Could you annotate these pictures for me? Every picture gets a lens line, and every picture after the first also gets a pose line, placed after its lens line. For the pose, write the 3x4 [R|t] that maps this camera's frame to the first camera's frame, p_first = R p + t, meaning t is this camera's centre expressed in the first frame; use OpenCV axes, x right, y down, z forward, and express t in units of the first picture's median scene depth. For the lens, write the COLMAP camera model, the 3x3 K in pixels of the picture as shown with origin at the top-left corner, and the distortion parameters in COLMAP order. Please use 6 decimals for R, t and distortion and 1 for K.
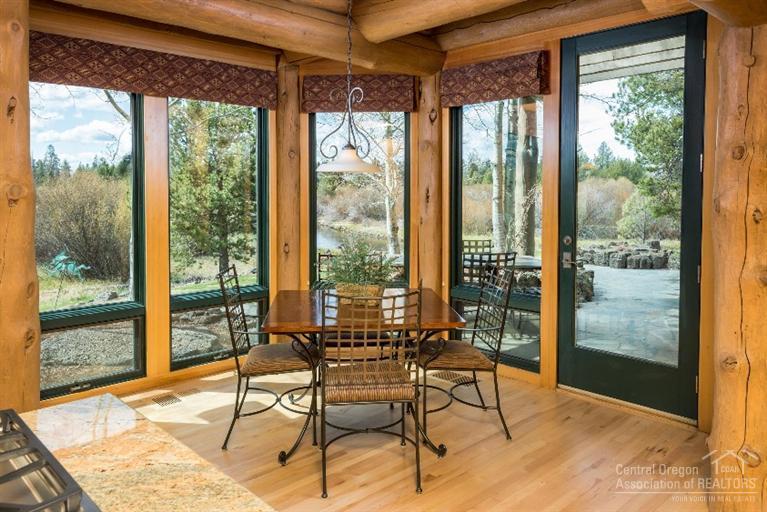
lens RADIAL K [[578.4, 0, 384.3], [0, 578.4, 256.7], [0, 0, 1]] dist [0.006292, 0.007268]
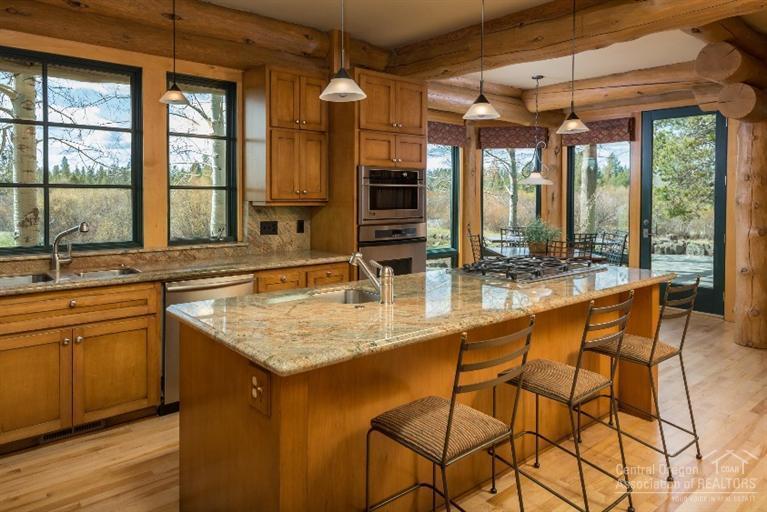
lens RADIAL K [[507.2, 0, 366.9], [0, 507.2, 234.5], [0, 0, 1]] dist [0.000869, -0.003529]
pose [[0.996384, 0.012963, -0.083969, -0.350736], [-0.016051, 0.999215, -0.036205, 0.068856], [0.083434, 0.037421, 0.995810, -0.541241]]
